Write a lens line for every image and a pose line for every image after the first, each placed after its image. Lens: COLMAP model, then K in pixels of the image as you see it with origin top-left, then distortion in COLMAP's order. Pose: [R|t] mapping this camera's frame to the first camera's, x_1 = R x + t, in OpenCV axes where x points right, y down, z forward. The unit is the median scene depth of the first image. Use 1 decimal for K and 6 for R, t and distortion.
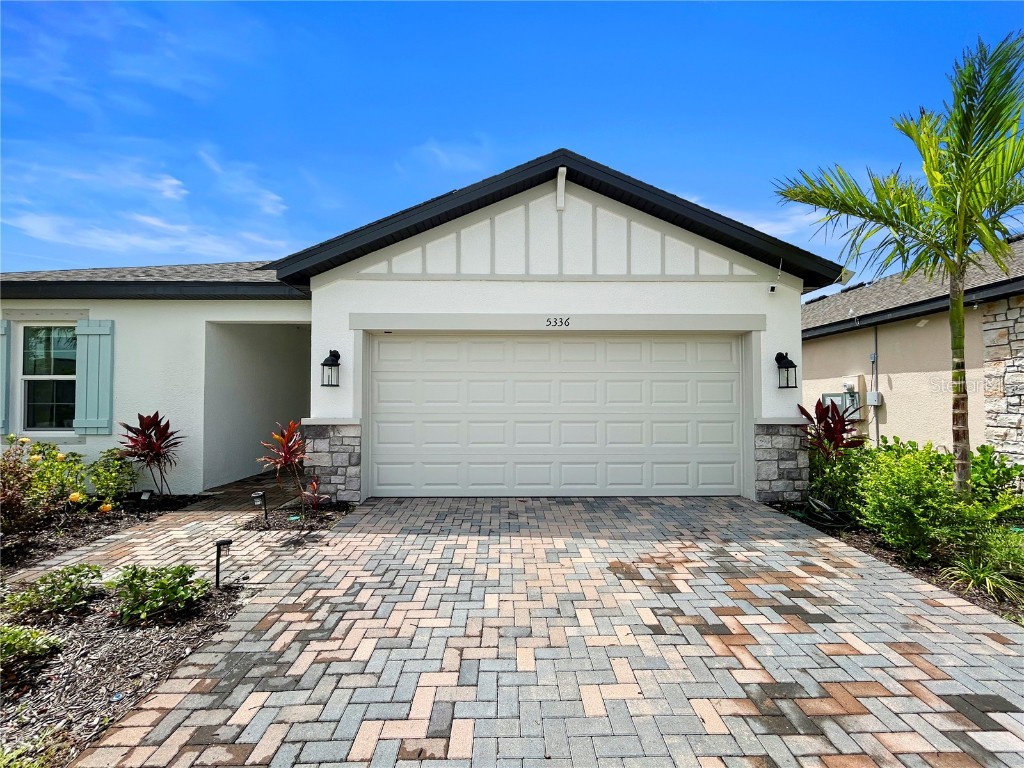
lens RADIAL K [[425.5, 0, 514.1], [0, 425.5, 394.3], [0, 0, 1]] dist [0.000126, 0.001626]
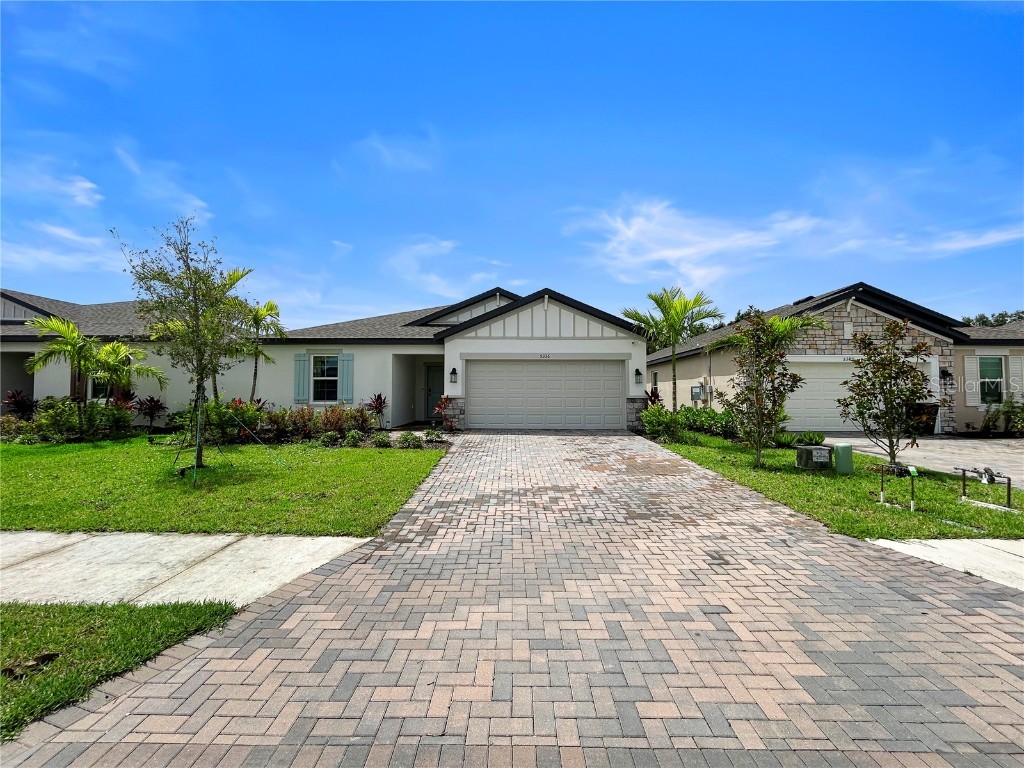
lens RADIAL K [[425.5, 0, 506.0], [0, 425.5, 383.8], [0, 0, 1]] dist [0.000126, 0.001626]
pose [[0.999797, 0.001108, -0.020102, -0.070712], [-0.001359, 0.999921, -0.012456, 0.019004], [0.020087, 0.012481, 0.999720, -1.437800]]
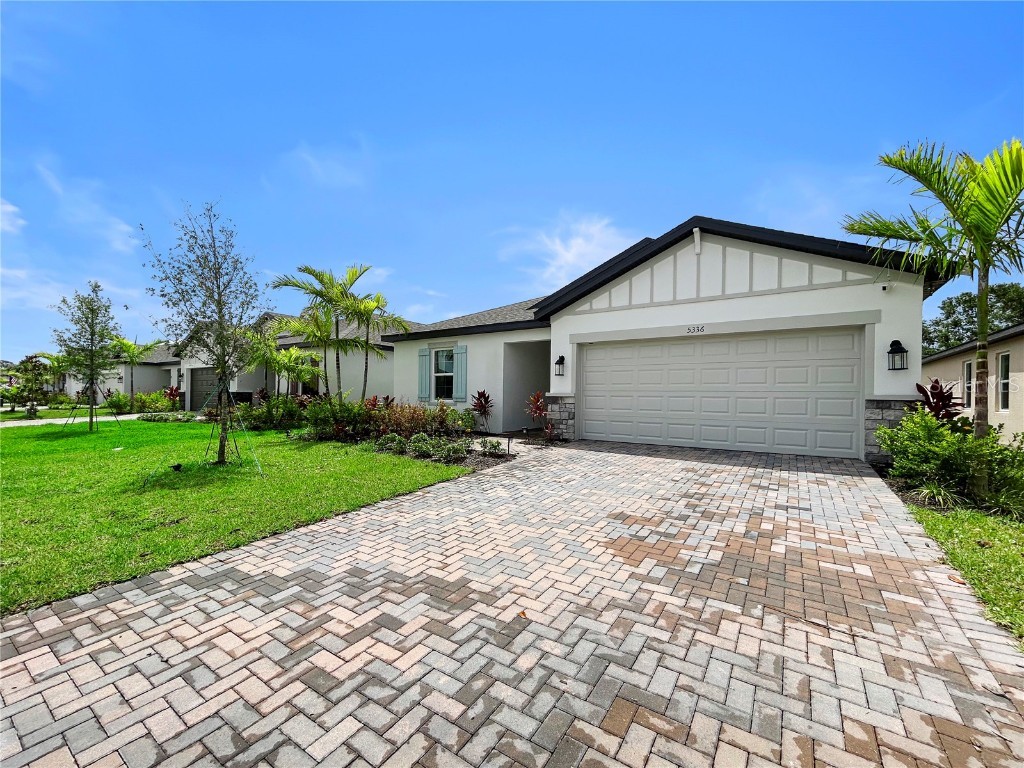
lens RADIAL K [[425.5, 0, 508.2], [0, 425.5, 399.0], [0, 0, 1]] dist [0.000126, 0.001626]
pose [[0.819489, 0.012748, -0.572953, 0.423927], [-0.002678, 0.999827, 0.018416, 0.047909], [0.573089, -0.013557, 0.819381, -0.608526]]
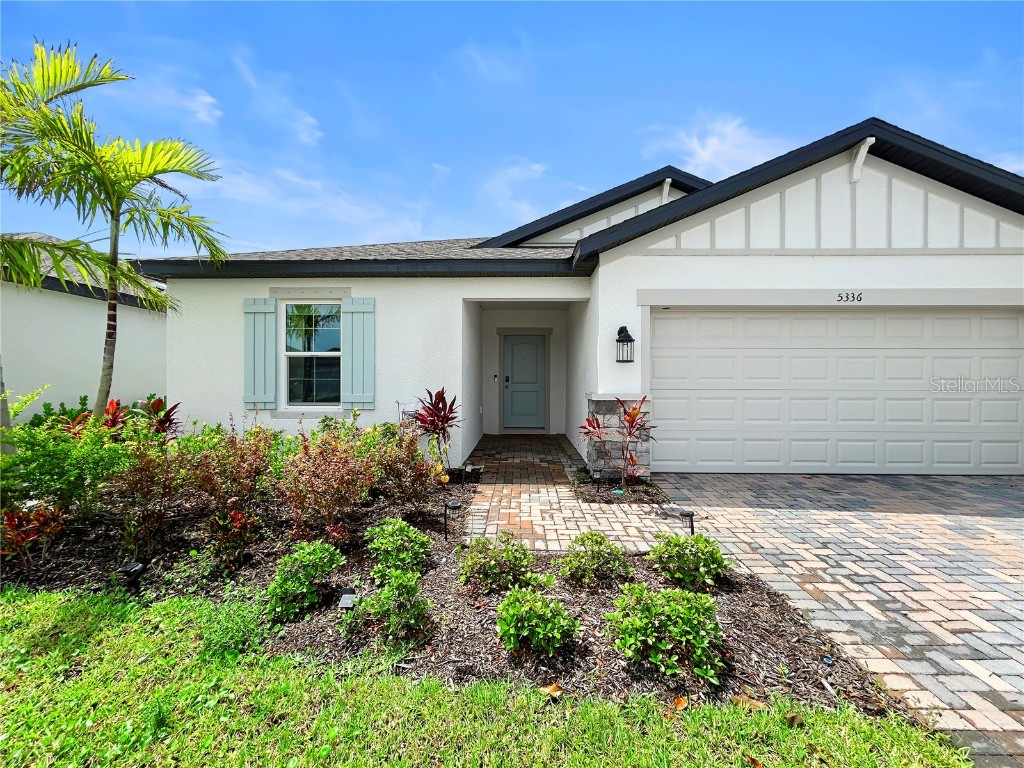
lens RADIAL K [[425.5, 0, 505.8], [0, 425.5, 383.5], [0, 0, 1]] dist [0.000126, 0.001626]
pose [[0.999422, 0.002774, -0.033893, -0.657591], [-0.001883, 0.999652, 0.026315, 0.005089], [0.033954, -0.026236, 0.999079, -0.016928]]
